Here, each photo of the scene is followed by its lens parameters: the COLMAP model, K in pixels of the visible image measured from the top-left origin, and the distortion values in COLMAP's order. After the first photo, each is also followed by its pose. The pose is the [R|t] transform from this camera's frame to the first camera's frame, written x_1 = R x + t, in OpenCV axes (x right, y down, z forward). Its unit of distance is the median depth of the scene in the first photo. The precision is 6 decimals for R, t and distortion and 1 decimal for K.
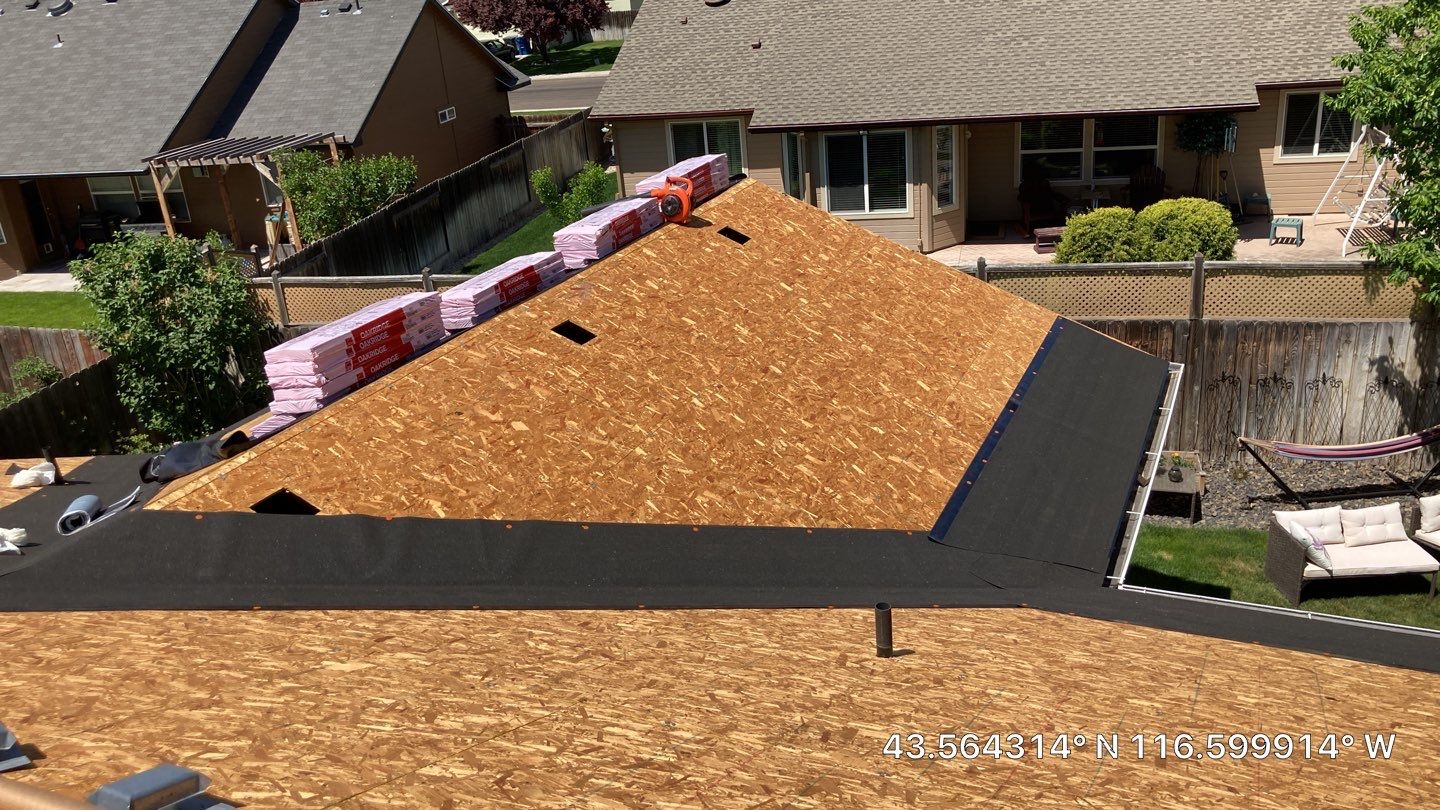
lens RADIAL K [[1156.9, 0, 705.5], [0, 1156.9, 416.4], [0, 0, 1]] dist [0.054419, -0.065483]
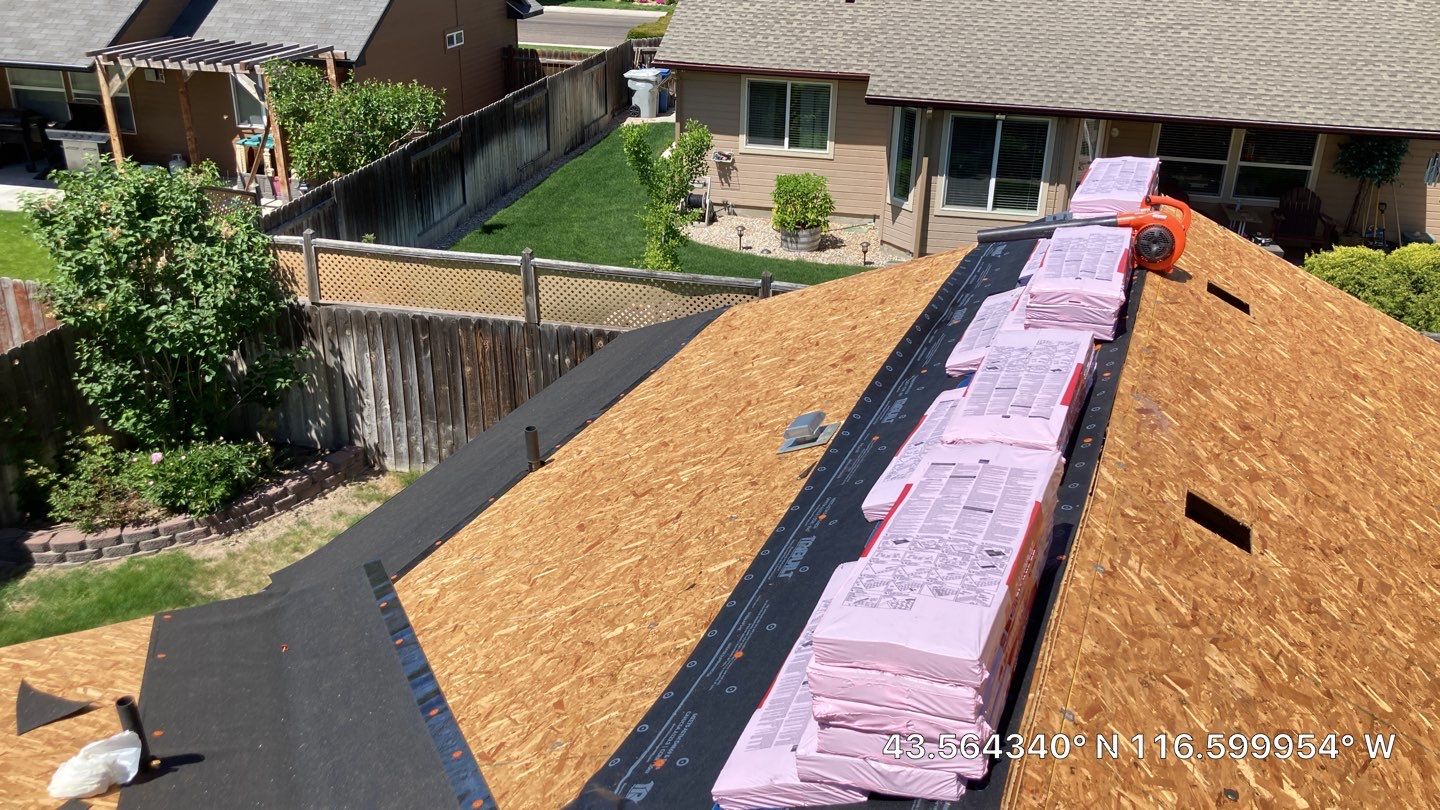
lens RADIAL K [[1156.9, 0, 730.7], [0, 1156.9, 395.8], [0, 0, 1]] dist [0.054419, -0.065483]
pose [[0.991241, 0.079753, 0.105264, -0.127130], [-0.081817, 0.996528, 0.015427, -0.038968], [-0.103668, -0.023905, 0.994325, 0.171809]]
